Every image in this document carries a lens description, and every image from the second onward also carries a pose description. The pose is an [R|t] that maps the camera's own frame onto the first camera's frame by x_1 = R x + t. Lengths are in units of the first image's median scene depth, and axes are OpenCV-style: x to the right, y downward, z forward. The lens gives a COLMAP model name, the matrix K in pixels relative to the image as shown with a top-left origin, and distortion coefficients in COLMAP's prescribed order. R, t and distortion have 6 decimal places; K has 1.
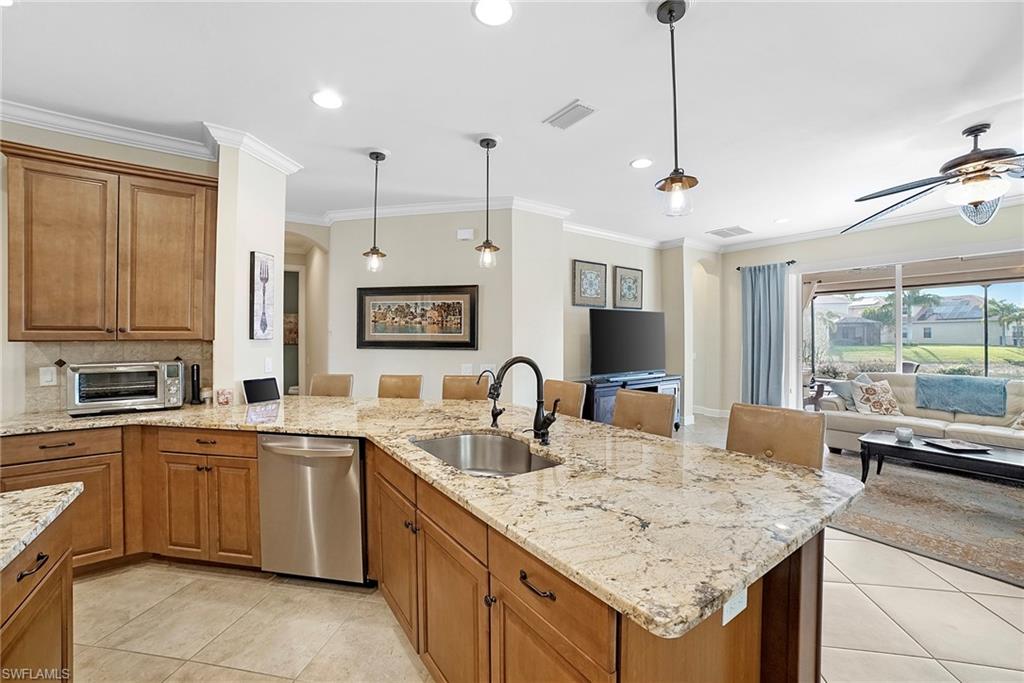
lens RADIAL K [[414.0, 0, 517.4], [0, 414.0, 335.9], [0, 0, 1]] dist [-0.077061, 0.024226]
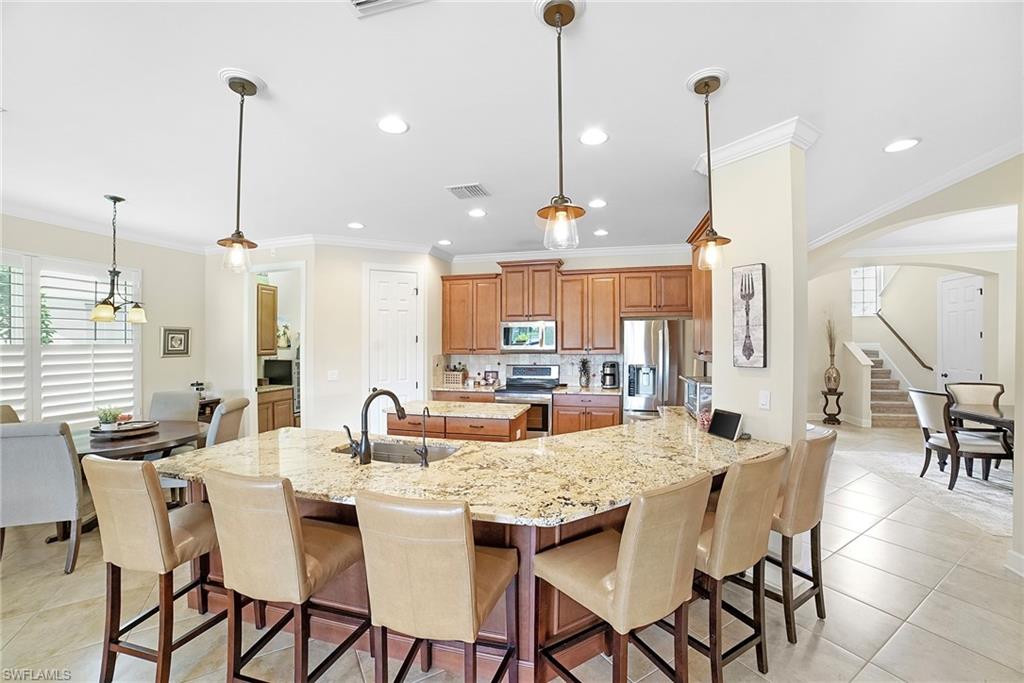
lens RADIAL K [[423.5, 0, 513.1], [0, 423.5, 347.7], [0, 0, 1]] dist [-0.101707, 0.034297]
pose [[-0.749023, 0.020917, -0.662214, 0.296780], [0.009747, 0.999741, 0.020554, -0.053966], [0.662472, 0.008940, -0.749033, 1.283857]]
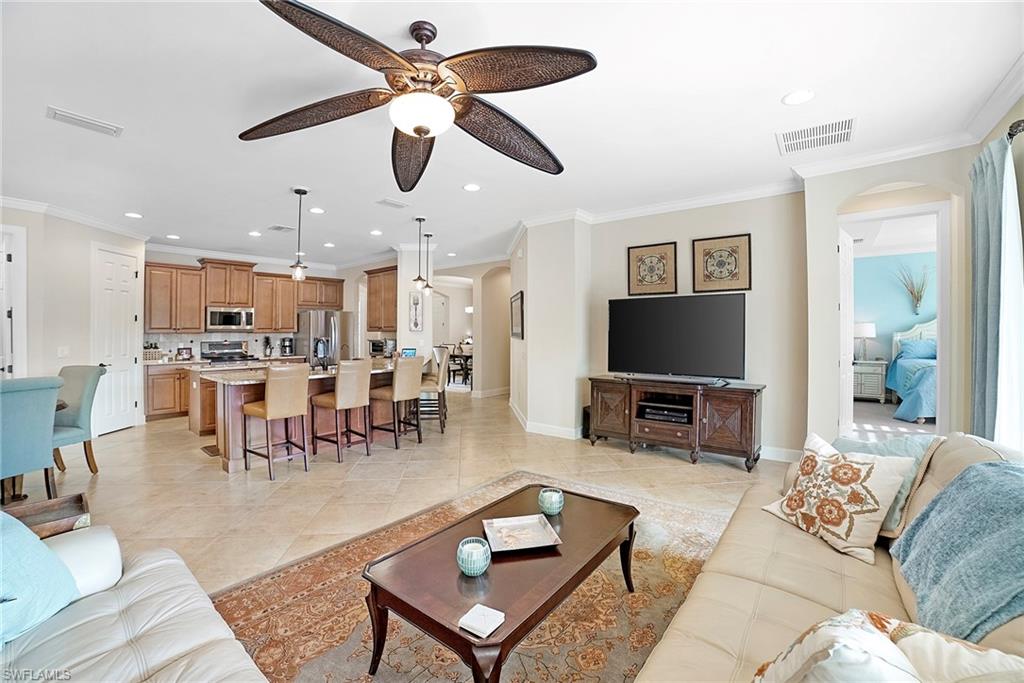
lens RADIAL K [[414.0, 0, 517.4], [0, 414.0, 335.9], [0, 0, 1]] dist [-0.077061, 0.024226]
pose [[0.308404, 0.013060, -0.951166, 1.618946], [0.003624, 0.999882, 0.014904, 0.001626], [0.951249, -0.008044, 0.308320, 0.812271]]
